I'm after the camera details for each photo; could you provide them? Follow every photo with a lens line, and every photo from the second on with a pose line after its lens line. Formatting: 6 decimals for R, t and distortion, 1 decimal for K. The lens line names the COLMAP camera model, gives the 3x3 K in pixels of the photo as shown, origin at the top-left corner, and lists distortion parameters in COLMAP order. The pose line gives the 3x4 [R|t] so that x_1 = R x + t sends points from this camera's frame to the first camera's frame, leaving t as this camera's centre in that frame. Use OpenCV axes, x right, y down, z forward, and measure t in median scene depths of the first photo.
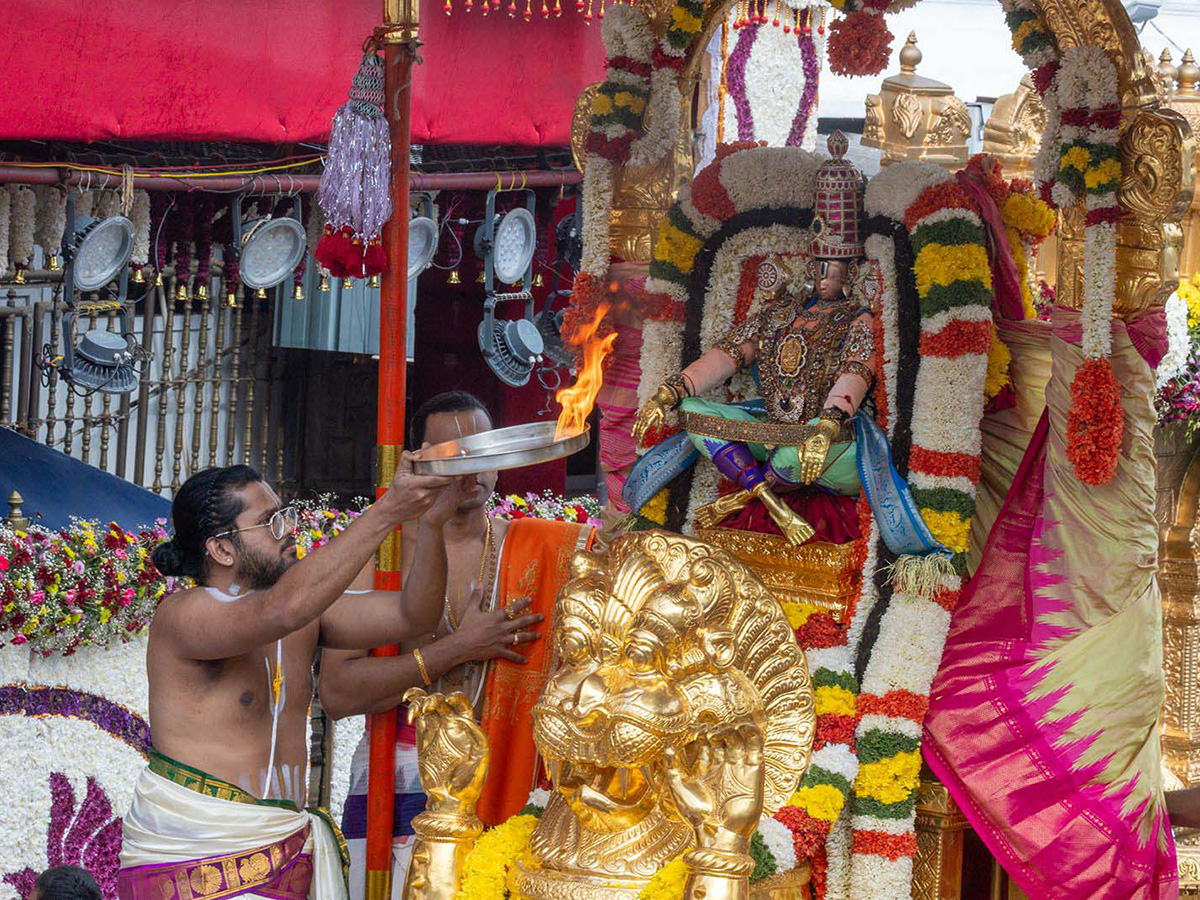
lens RADIAL K [[5045.4, 0, 601.2], [0, 5045.4, 452.8], [0, 0, 1]] dist [-0.120023, 0.000000]
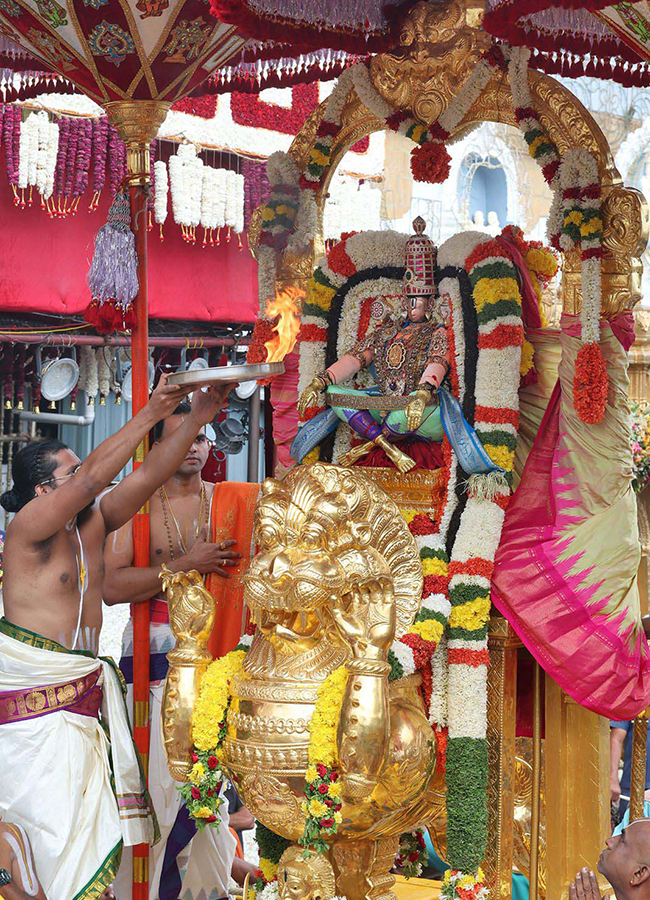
lens RADIAL K [[2499.4, 0, 328.3], [0, 2499.4, 441.2], [0, 0, 1]] dist [-0.128632, 0.000000]
pose [[0.998385, -0.031799, 0.047066, -0.021944], [0.034613, 0.997584, -0.060240, 0.055480], [-0.045037, 0.061772, 0.997074, 0.221944]]
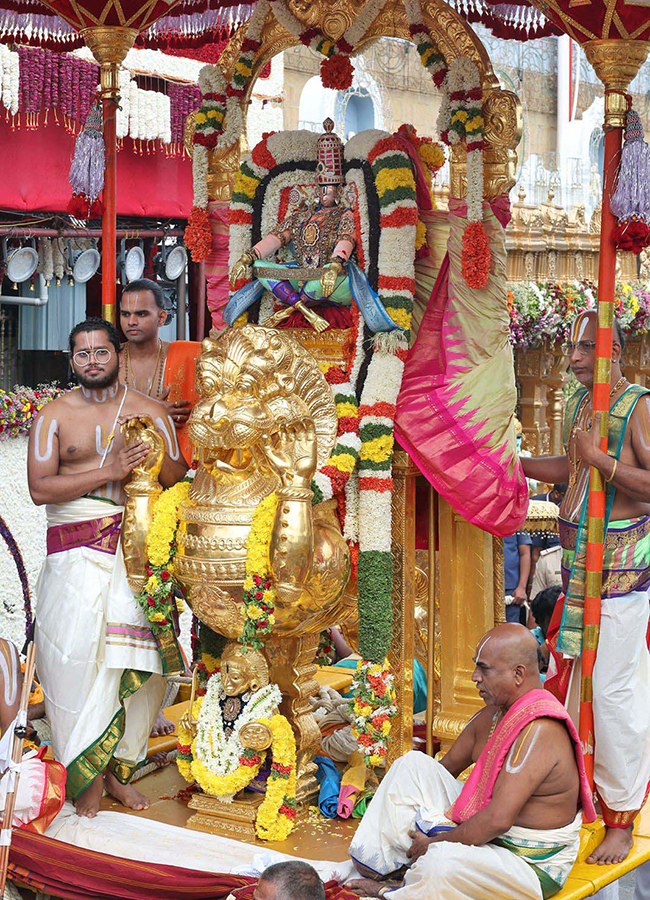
lens RADIAL K [[1950.3, 0, 326.6], [0, 1950.3, 448.9], [0, 0, 1]] dist [-0.054843, 0.000000]
pose [[0.994128, -0.050892, 0.095493, -0.031495], [0.050409, 0.998701, 0.007460, 0.057539], [-0.095749, -0.002602, 0.995402, 0.272290]]
